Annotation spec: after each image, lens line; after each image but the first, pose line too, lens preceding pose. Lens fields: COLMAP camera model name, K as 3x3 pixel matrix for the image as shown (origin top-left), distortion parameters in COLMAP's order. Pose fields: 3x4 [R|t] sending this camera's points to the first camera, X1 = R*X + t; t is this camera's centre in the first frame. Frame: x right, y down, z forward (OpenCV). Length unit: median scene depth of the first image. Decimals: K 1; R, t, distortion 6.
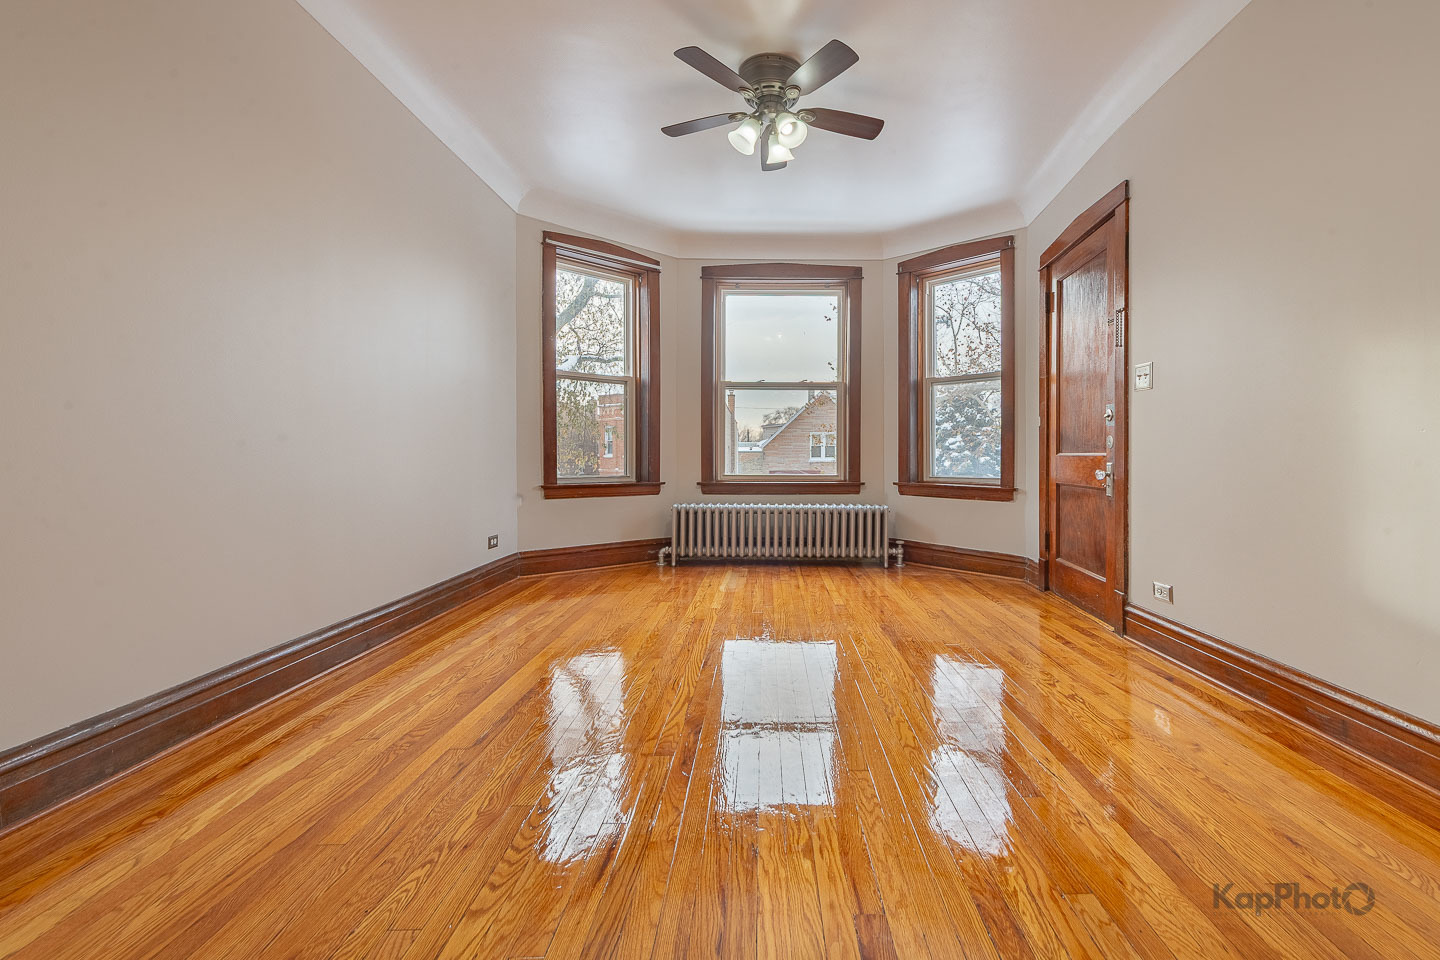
lens RADIAL K [[612.9, 0, 749.1], [0, 612.9, 461.5], [0, 0, 1]] dist [0.019099, -0.006051]
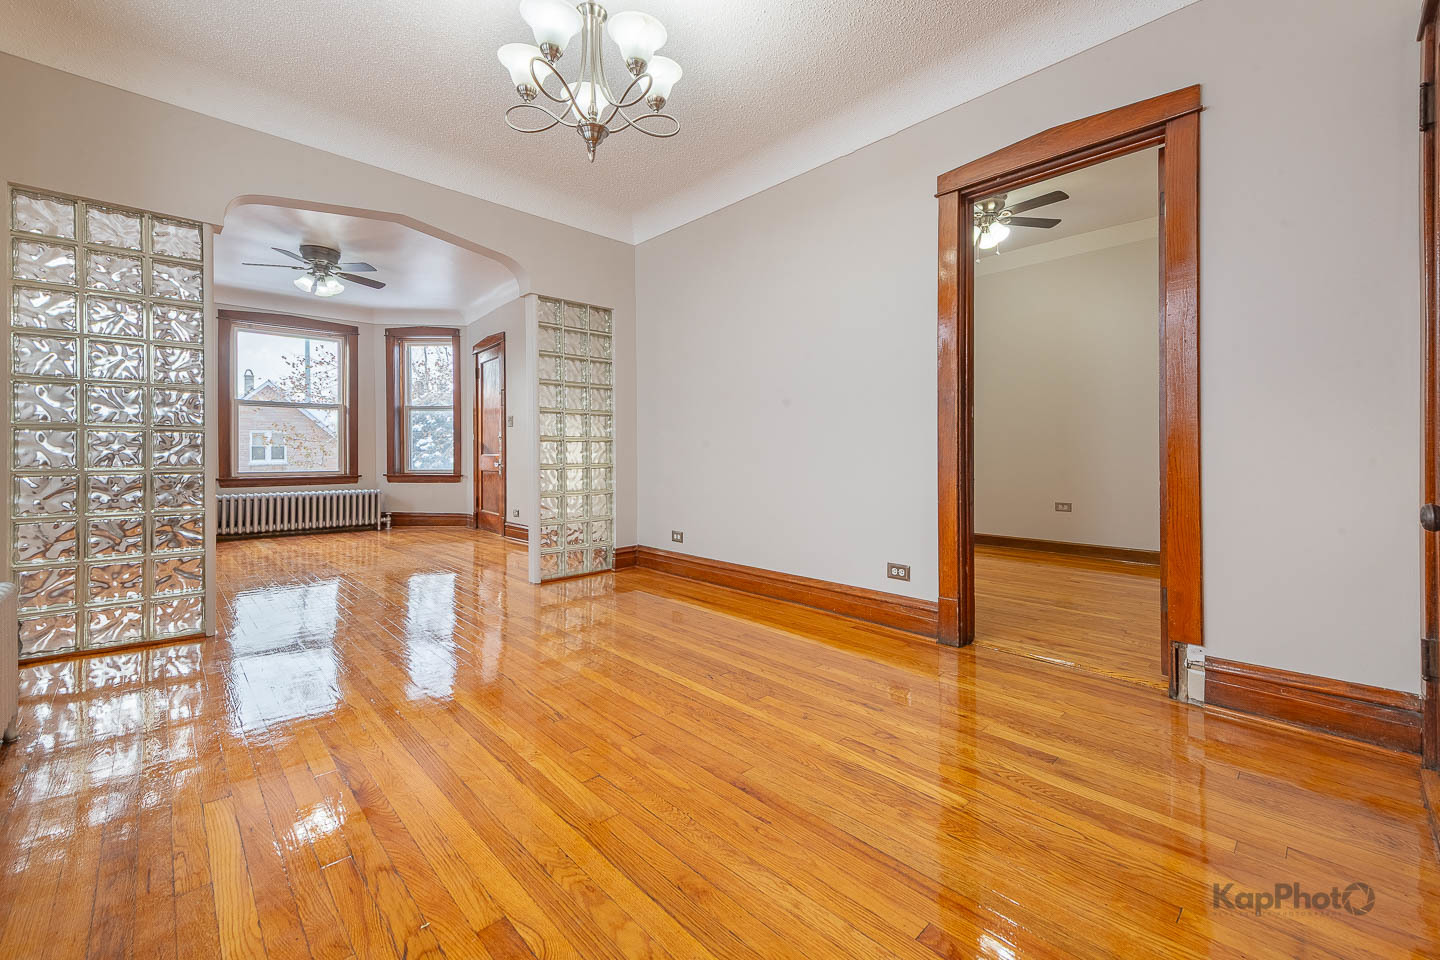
lens RADIAL K [[612.9, 0, 688.0], [0, 612.9, 459.1], [0, 0, 1]] dist [0.019099, -0.006051]
pose [[0.747472, -0.005022, 0.664274, -0.214031], [0.008253, 0.999964, -0.001727, 0.006365], [-0.664242, 0.006773, 0.747487, -0.639516]]
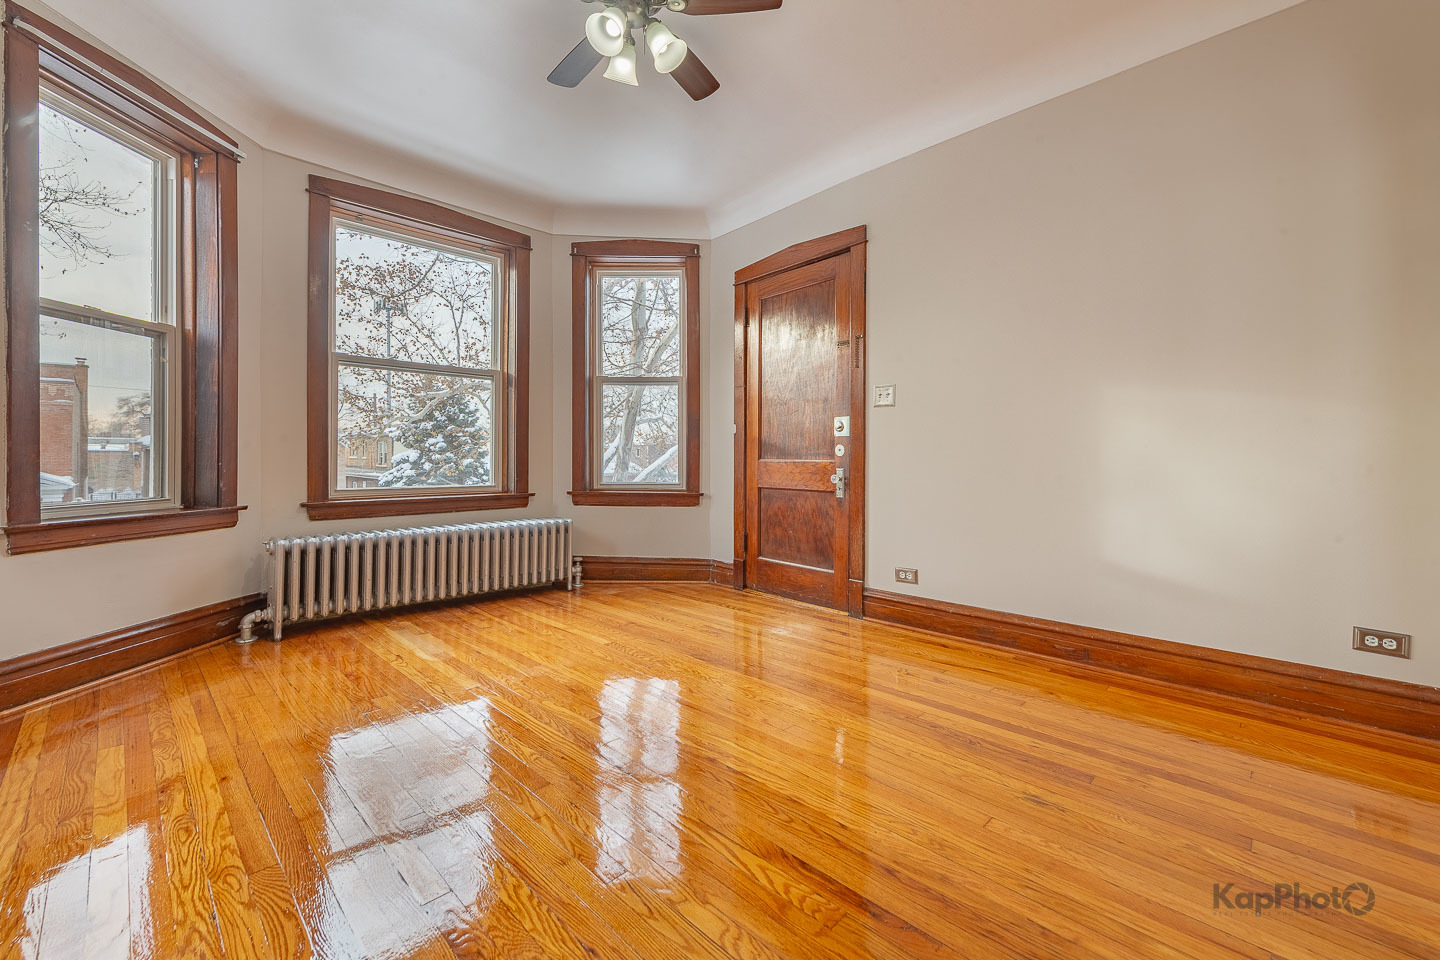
lens RADIAL K [[627.1, 0, 727.0], [0, 627.1, 462.9], [0, 0, 1]] dist [0.005114, -0.001377]
pose [[0.701684, -0.005953, 0.712464, -0.251675], [0.006147, 0.999978, 0.002301, -0.008009], [-0.712462, 0.002765, 0.701705, 0.217847]]
